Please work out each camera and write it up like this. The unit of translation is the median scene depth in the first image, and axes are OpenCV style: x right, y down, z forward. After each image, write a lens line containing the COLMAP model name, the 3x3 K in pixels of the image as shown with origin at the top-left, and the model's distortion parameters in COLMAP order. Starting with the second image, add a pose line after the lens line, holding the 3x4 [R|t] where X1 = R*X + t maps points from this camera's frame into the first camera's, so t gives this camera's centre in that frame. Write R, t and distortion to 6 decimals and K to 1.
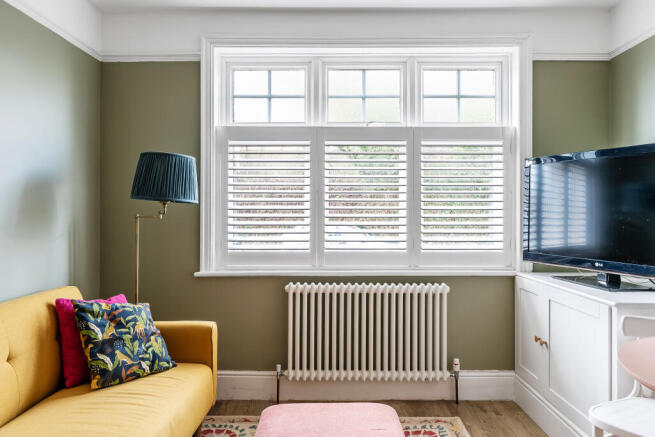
lens RADIAL K [[495.0, 0, 335.4], [0, 495.0, 207.2], [0, 0, 1]] dist [0.015180, 0.003785]
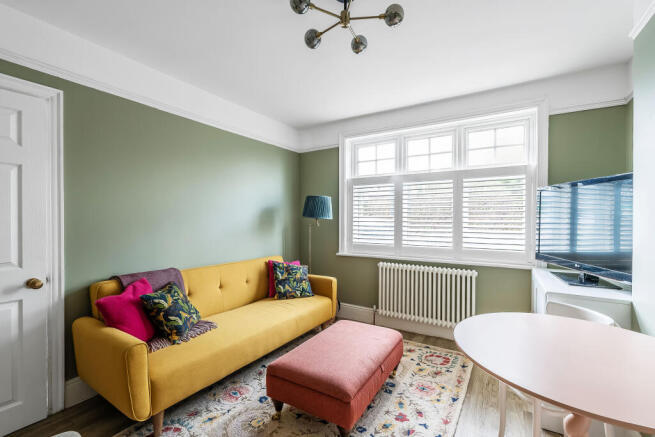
lens RADIAL K [[290.9, 0, 337.0], [0, 290.9, 227.6], [0, 0, 1]] dist [-0.001517, -0.000268]
pose [[0.857062, 0.015699, -0.514974, 0.317240], [-0.003957, 0.999707, 0.023890, 0.000095], [0.515198, -0.018437, 0.856873, -0.000533]]
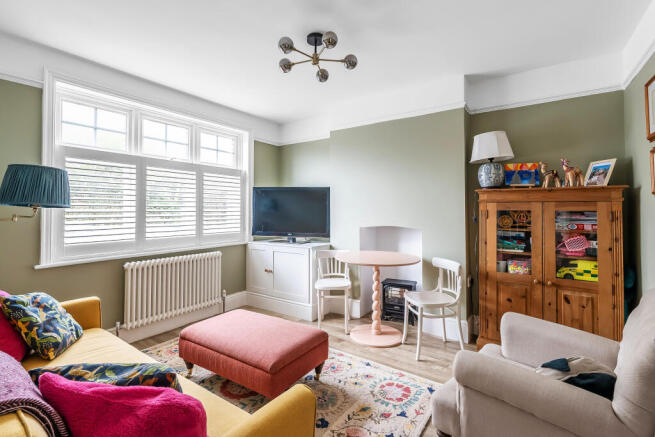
lens RADIAL K [[305.9, 0, 329.6], [0, 305.9, 208.7], [0, 0, 1]] dist [0.011971, -0.000160]
pose [[0.565541, 0.001294, 0.824719, -0.491266], [0.000960, 0.999997, -0.002227, -0.002143], [-0.824719, 0.002051, 0.565539, 0.006518]]
